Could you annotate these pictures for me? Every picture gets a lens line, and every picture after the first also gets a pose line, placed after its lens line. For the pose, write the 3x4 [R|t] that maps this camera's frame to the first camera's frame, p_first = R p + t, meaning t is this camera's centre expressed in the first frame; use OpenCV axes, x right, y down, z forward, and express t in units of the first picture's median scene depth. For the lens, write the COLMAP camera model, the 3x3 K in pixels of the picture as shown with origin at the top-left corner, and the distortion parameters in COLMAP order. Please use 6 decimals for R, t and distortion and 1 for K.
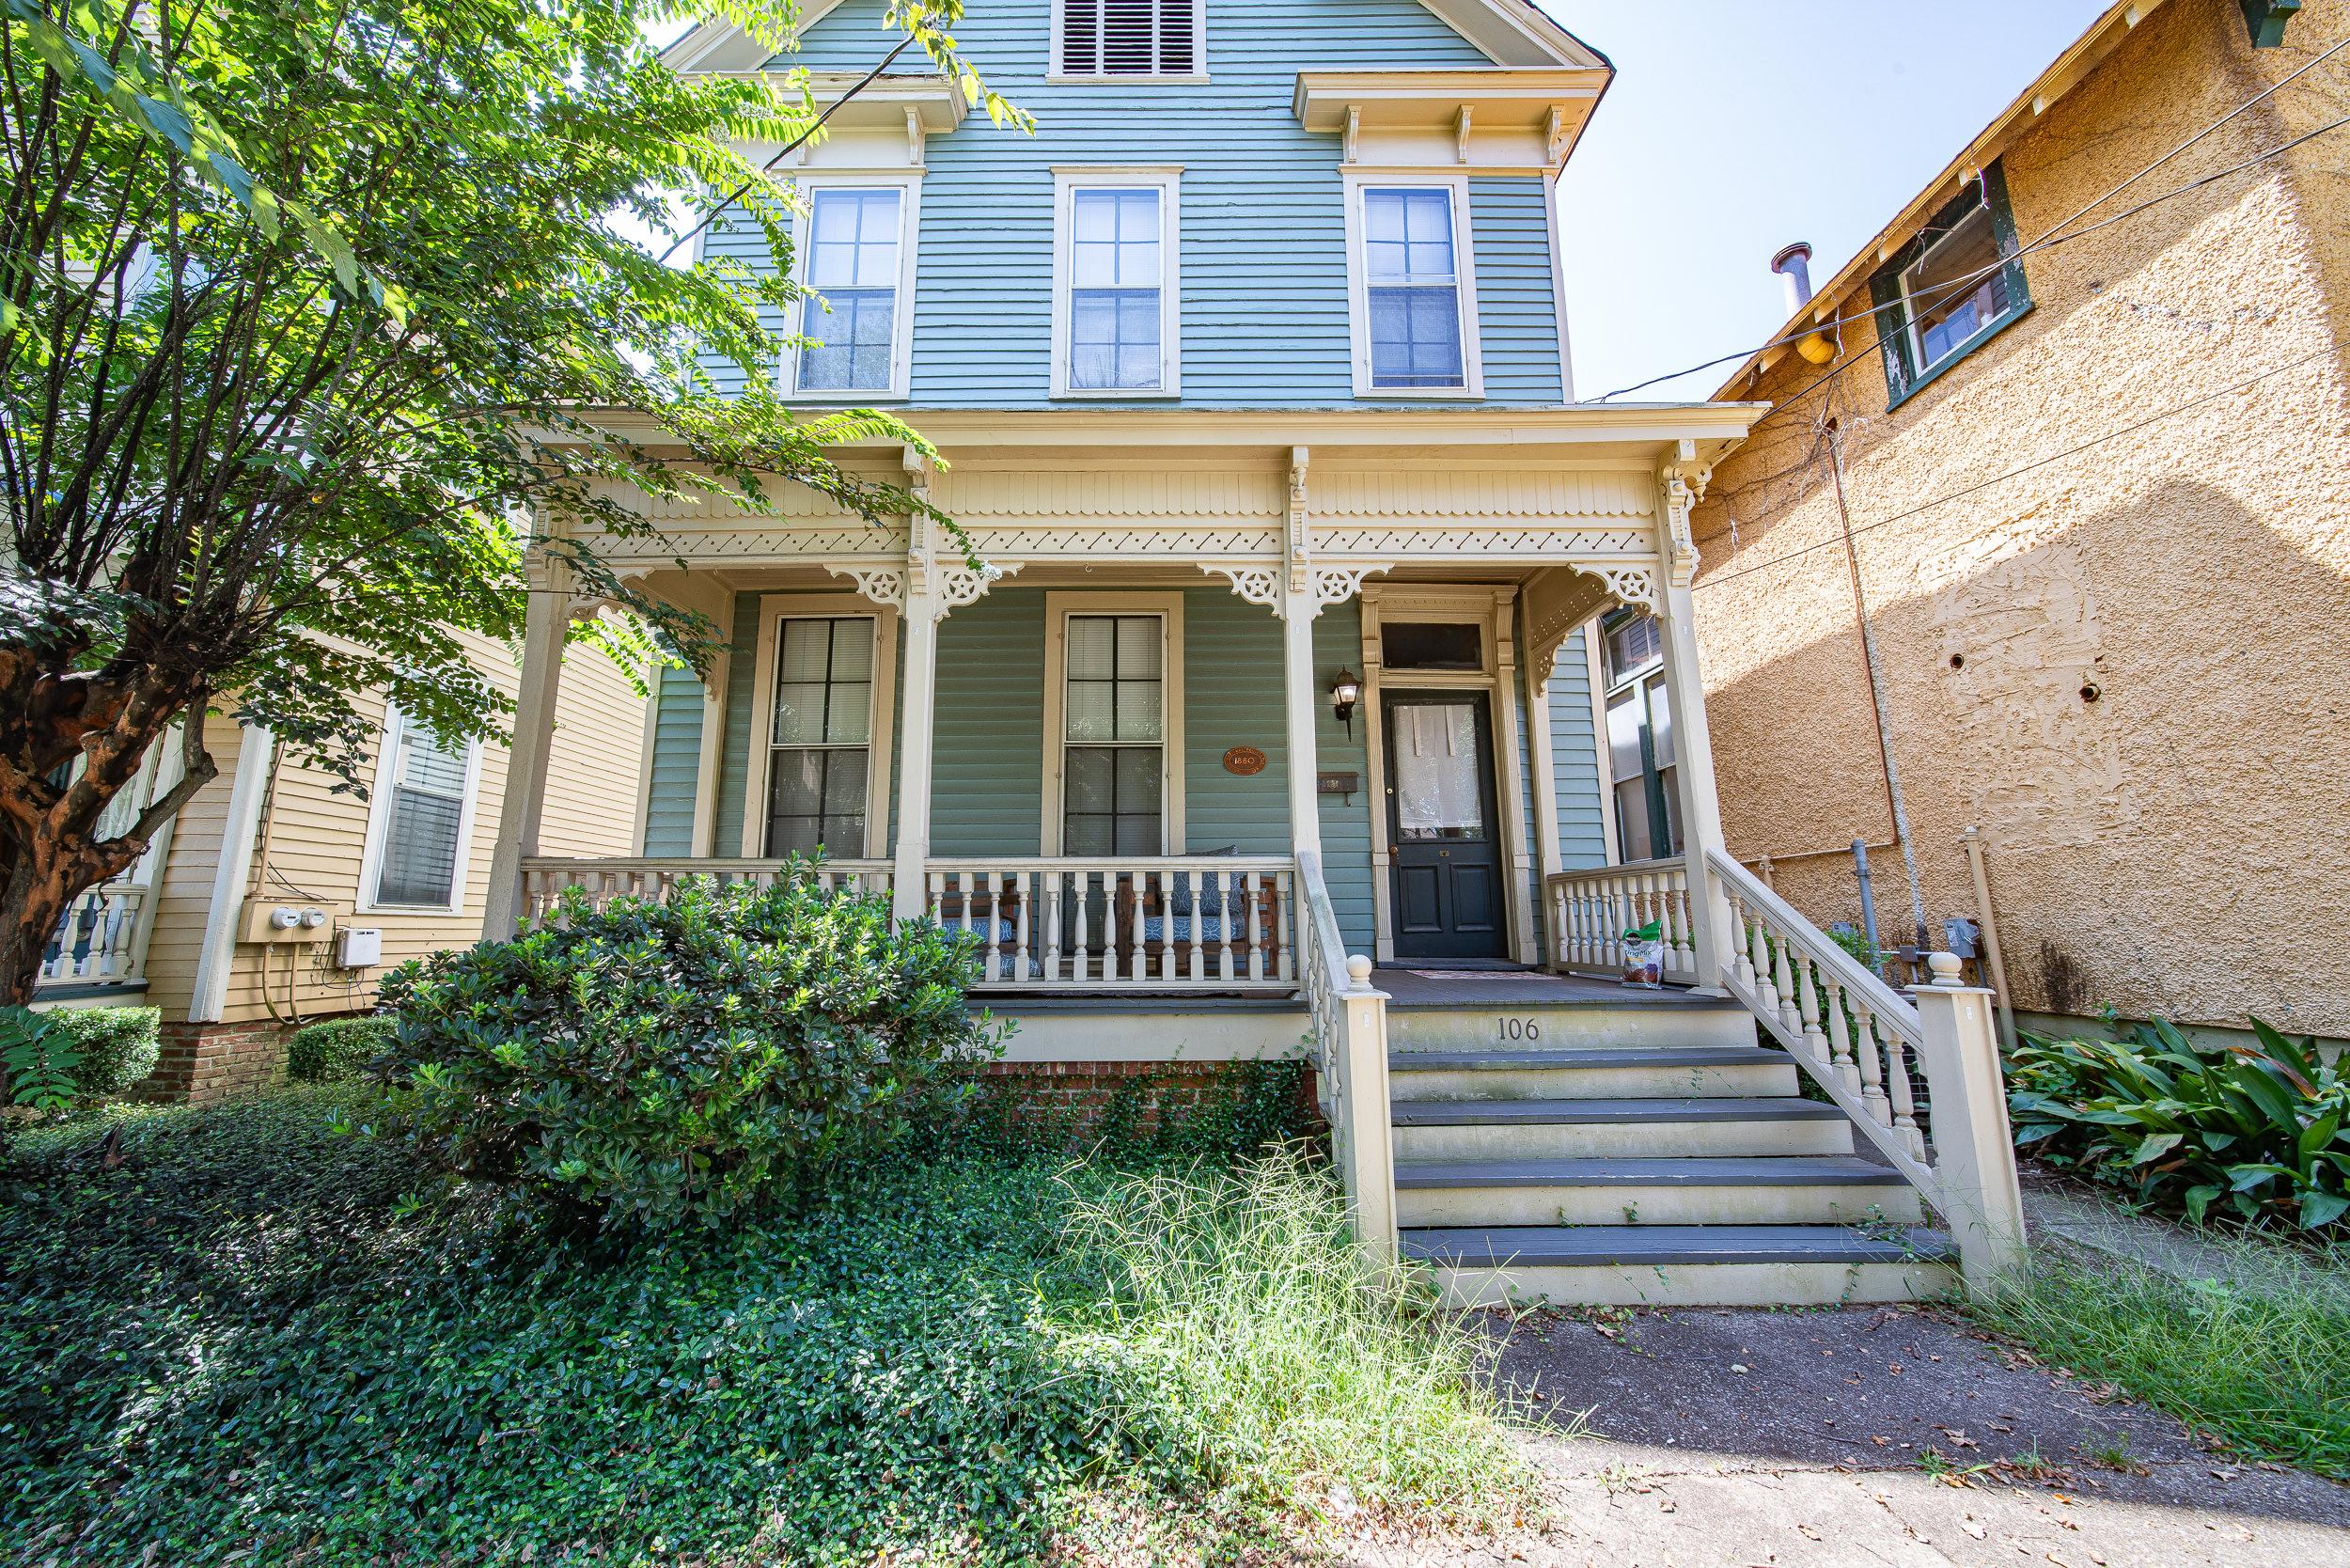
lens RADIAL K [[794.3, 0, 1175.0], [0, 794.3, 784.0], [0, 0, 1]] dist [-0.001597, -0.000388]
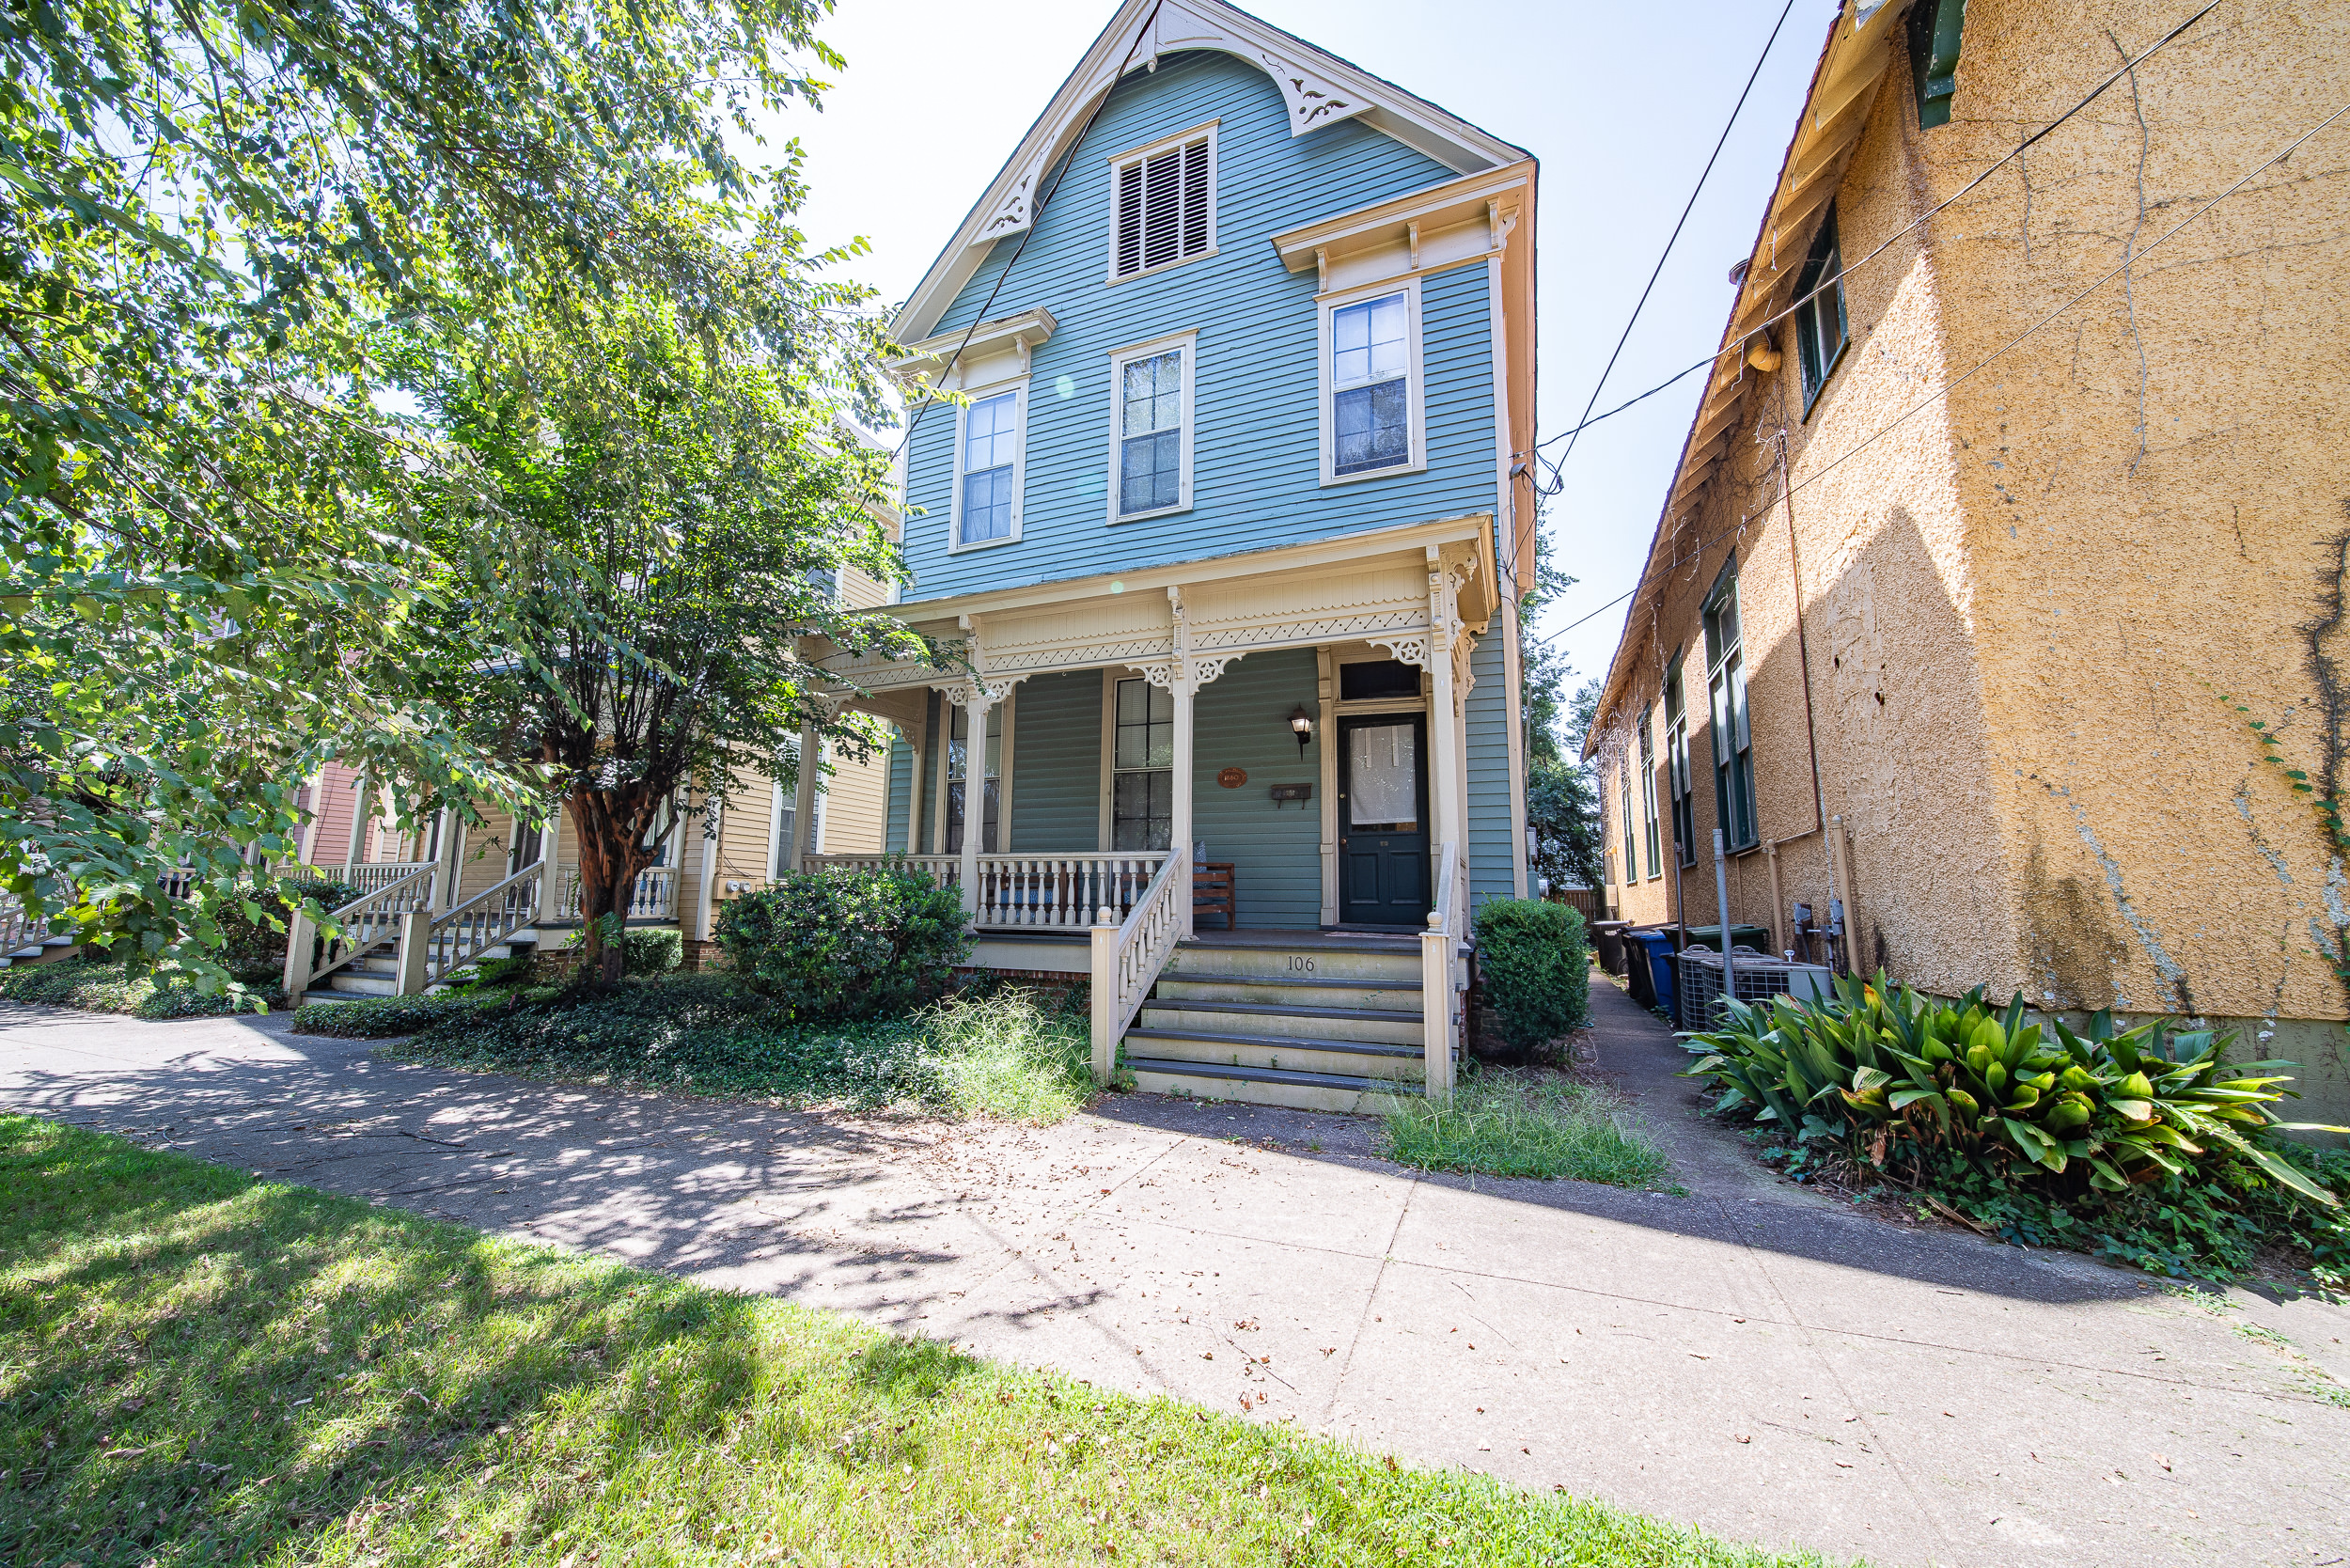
lens RADIAL K [[794.3, 0, 1175.0], [0, 794.3, 784.0], [0, 0, 1]] dist [-0.001597, -0.000388]
pose [[0.929294, -0.038295, -0.367350, 0.539396], [0.046941, 0.998791, 0.014629, -0.046821], [0.366346, -0.030839, 0.929968, -0.337564]]
